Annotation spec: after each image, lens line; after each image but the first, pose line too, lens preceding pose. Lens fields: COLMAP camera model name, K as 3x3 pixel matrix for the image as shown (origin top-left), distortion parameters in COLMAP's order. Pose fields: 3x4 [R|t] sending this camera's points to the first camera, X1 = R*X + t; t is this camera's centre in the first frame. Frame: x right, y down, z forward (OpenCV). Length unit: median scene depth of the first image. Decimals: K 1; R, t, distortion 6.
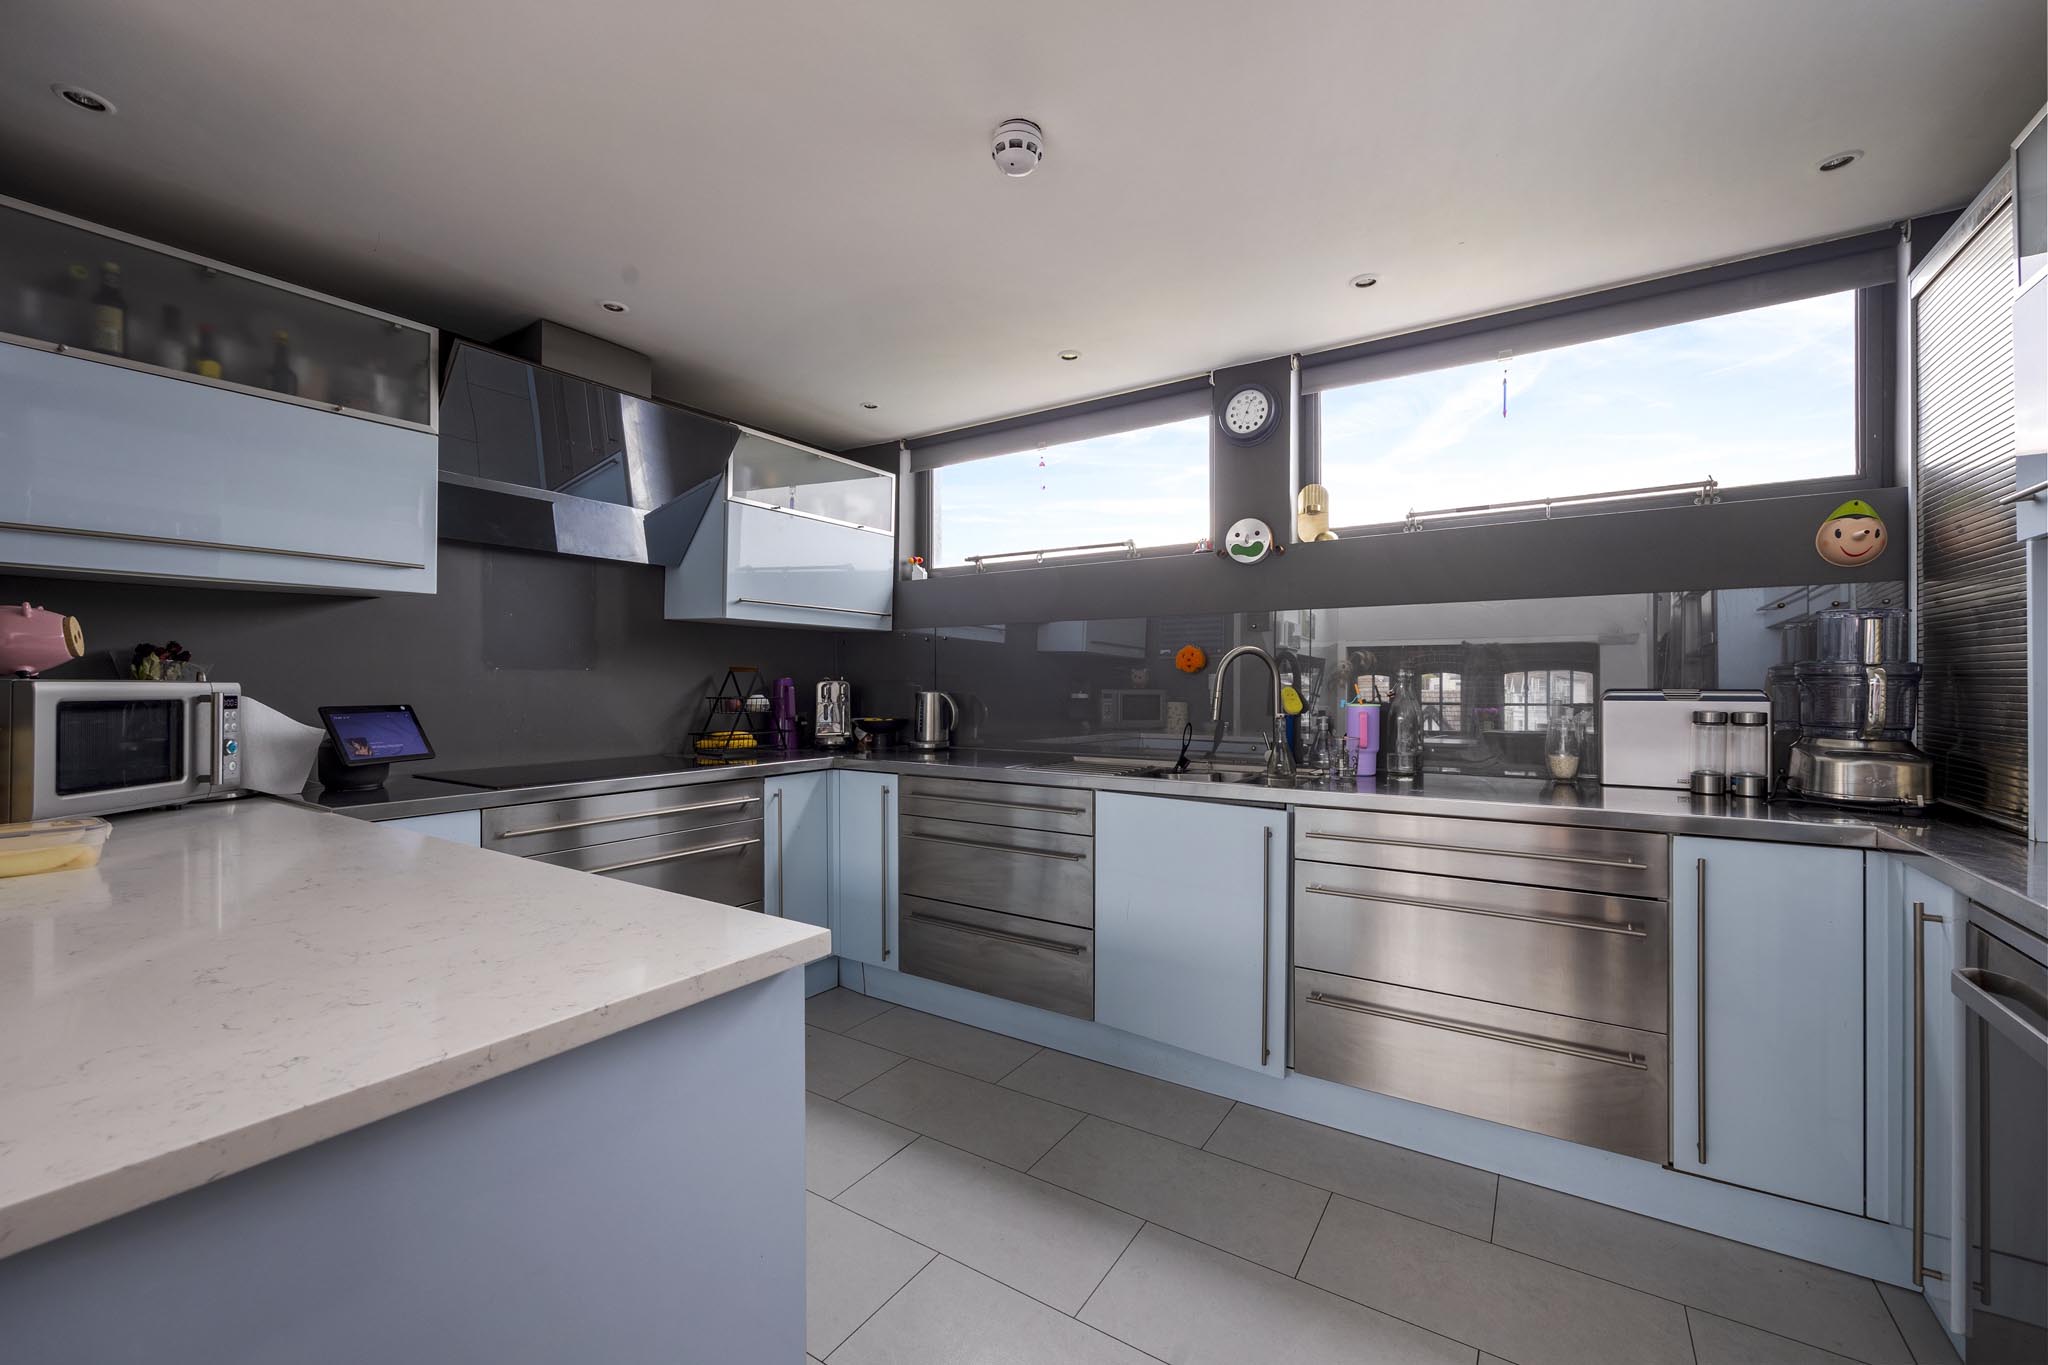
lens RADIAL K [[814.1, 0, 1024.0], [0, 814.1, 682.5], [0, 0, 1]] dist [-0.002294, -0.000138]
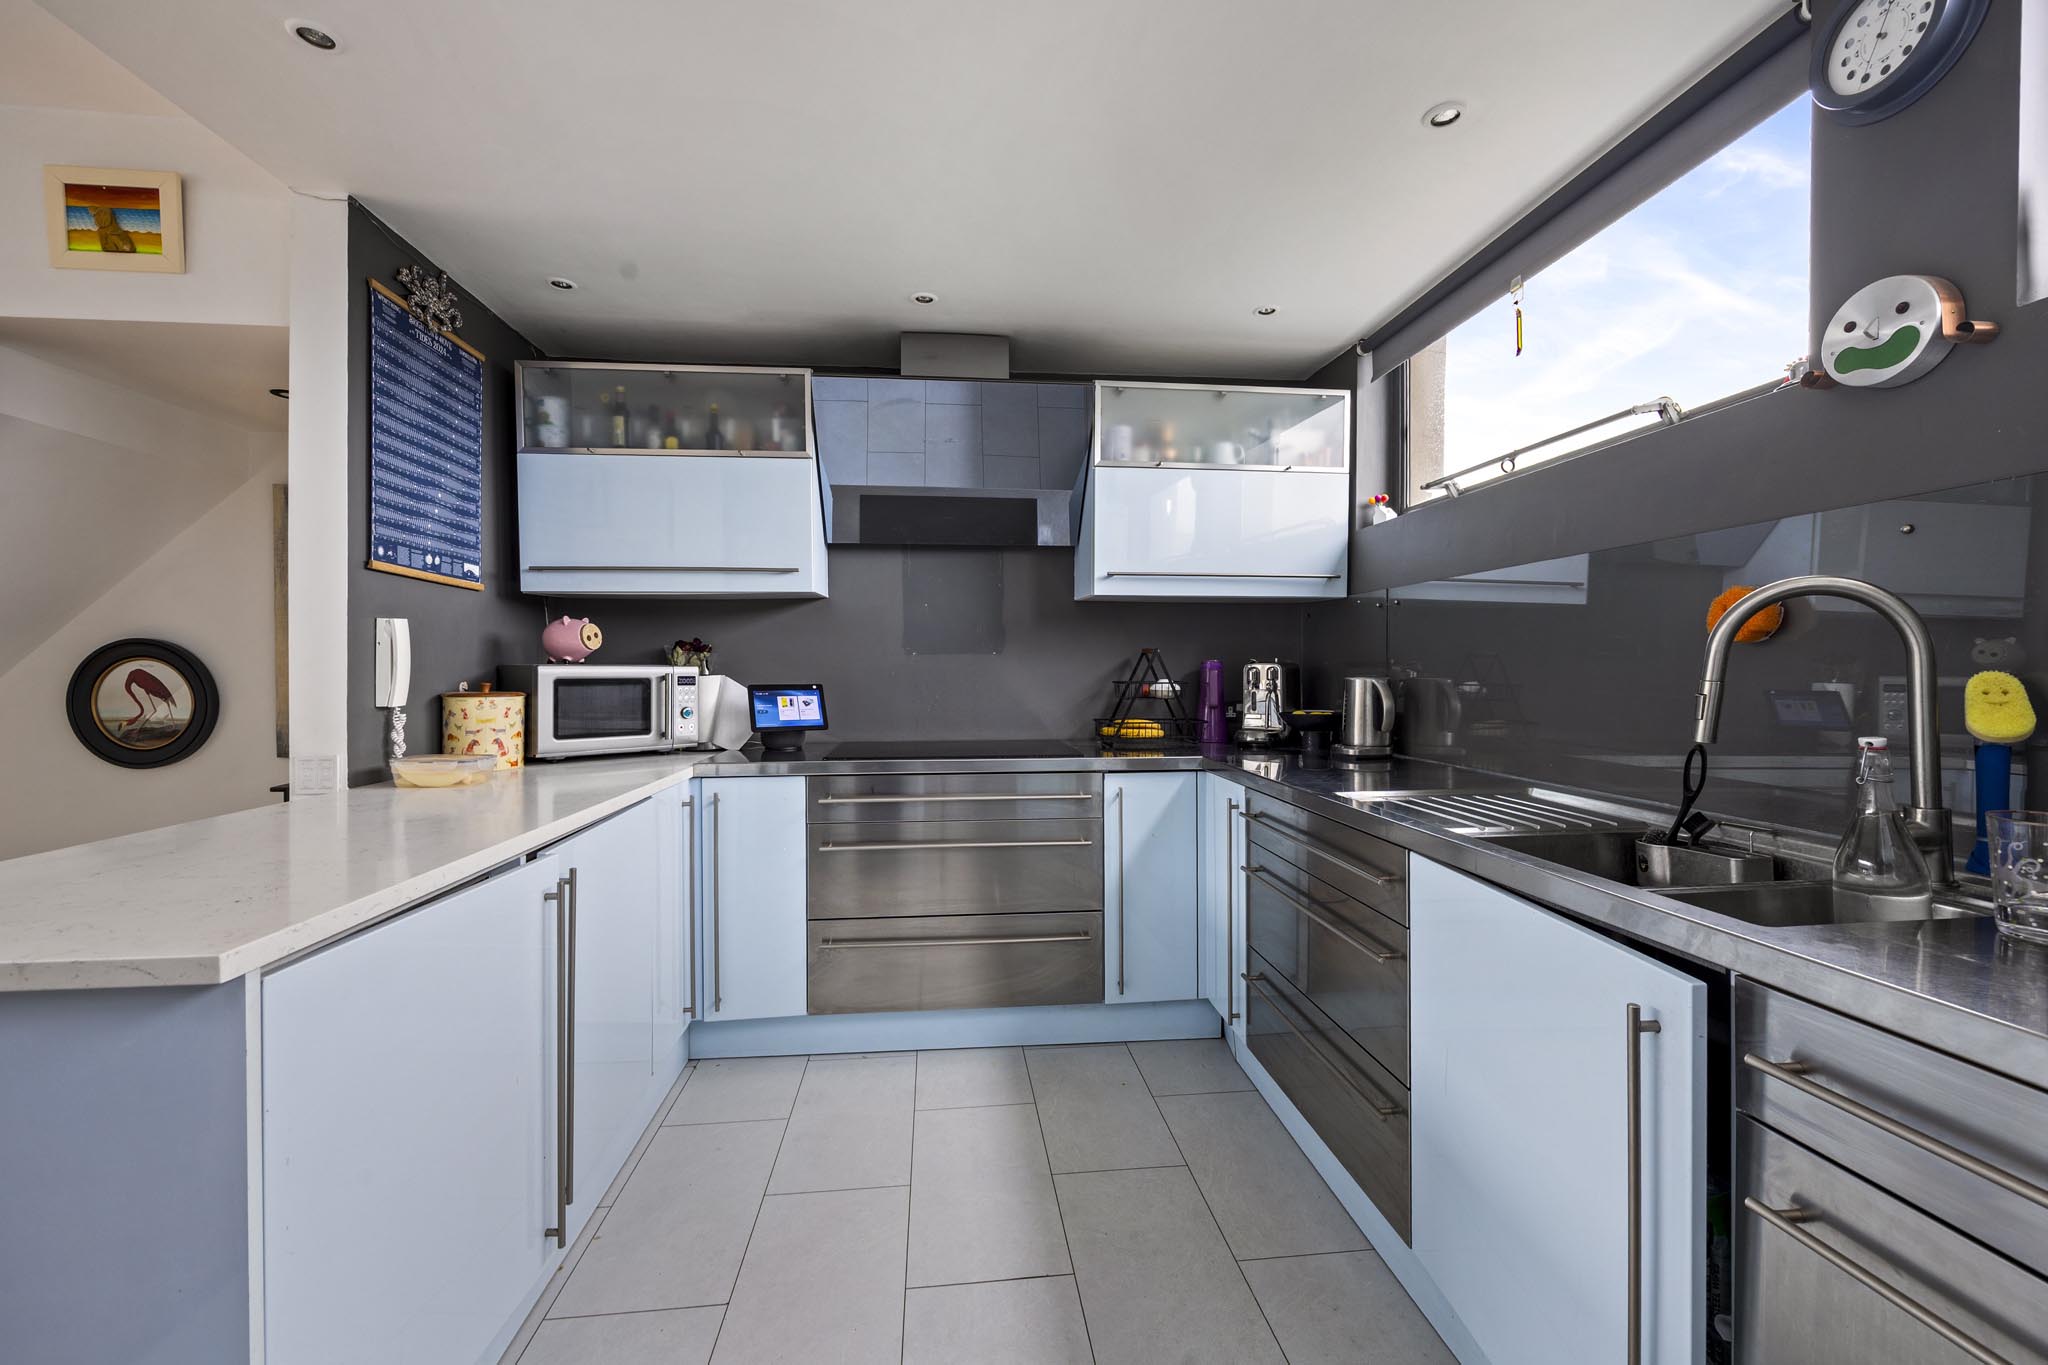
lens RADIAL K [[822.6, 0, 1027.9], [0, 822.6, 672.1], [0, 0, 1]] dist [-0.002095, -0.000151]
pose [[0.636726, 0.003124, -0.771084, 0.317673], [0.002168, 0.999981, 0.005841, 0.001901], [0.771087, -0.005391, 0.636707, 0.368473]]
